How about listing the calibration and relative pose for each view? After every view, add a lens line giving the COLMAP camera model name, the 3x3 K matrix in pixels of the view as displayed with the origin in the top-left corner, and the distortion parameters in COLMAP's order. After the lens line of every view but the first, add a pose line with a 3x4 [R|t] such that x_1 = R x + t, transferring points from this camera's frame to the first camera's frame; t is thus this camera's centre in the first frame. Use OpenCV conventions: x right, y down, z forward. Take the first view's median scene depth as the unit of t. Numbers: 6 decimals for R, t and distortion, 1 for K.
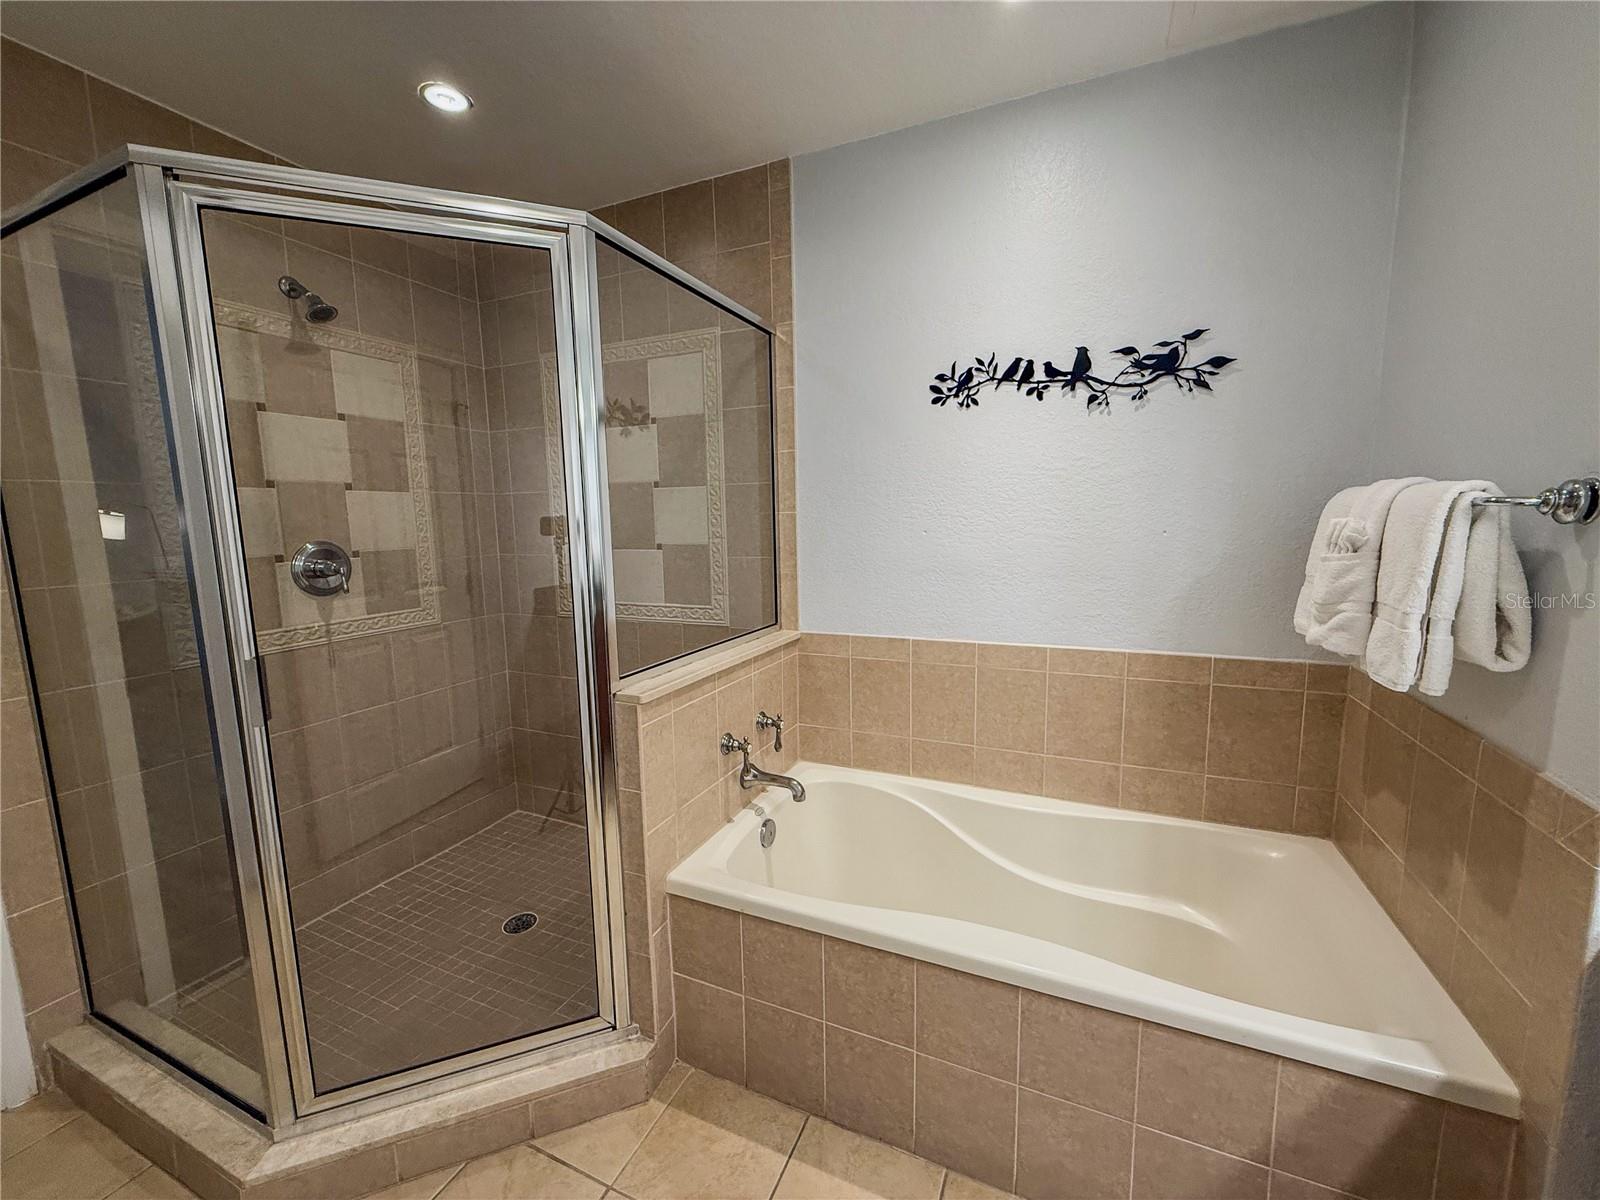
lens RADIAL K [[639.9, 0, 798.5], [0, 639.9, 599.1], [0, 0, 1]] dist [0.002680, 0.000122]
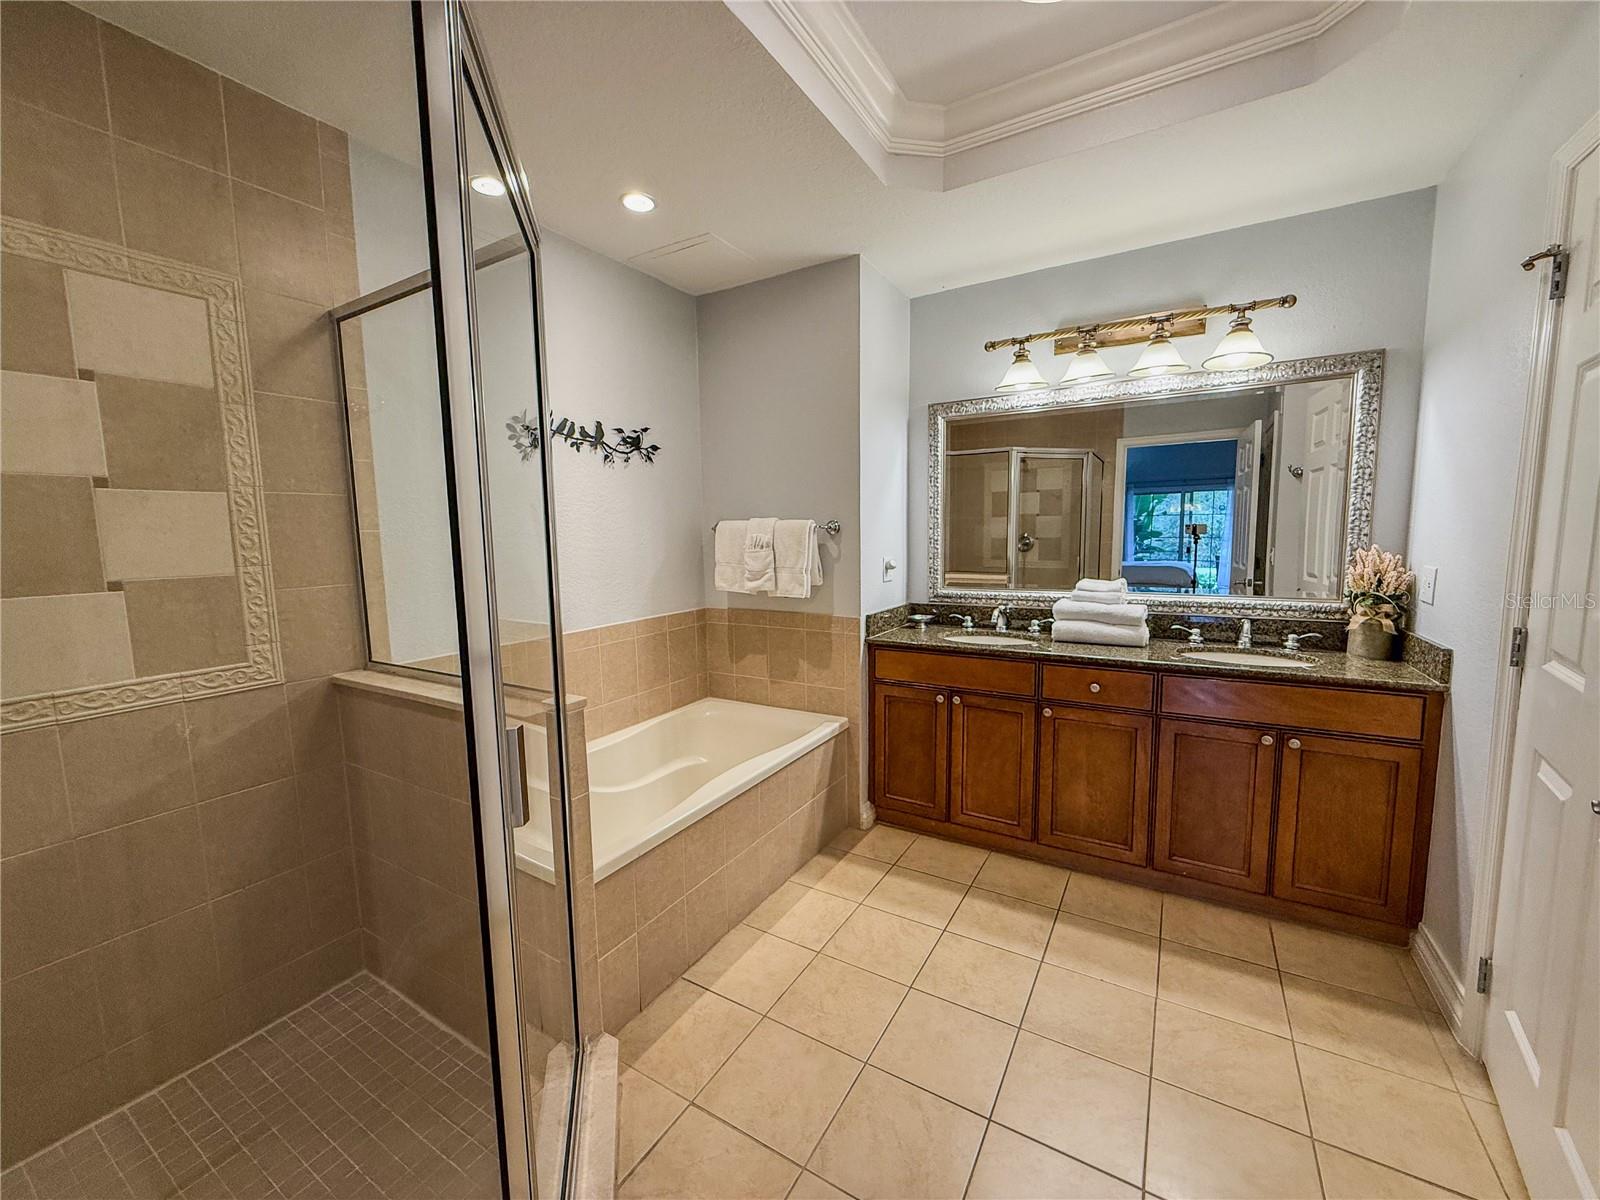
lens RADIAL K [[639.9, 0, 797.1], [0, 639.9, 599.1], [0, 0, 1]] dist [0.002680, 0.000122]
pose [[0.119919, -0.093649, 0.988357, -0.994689], [0.141580, 0.986979, 0.076340, -0.034179], [-0.982637, 0.130777, 0.131617, 0.400133]]
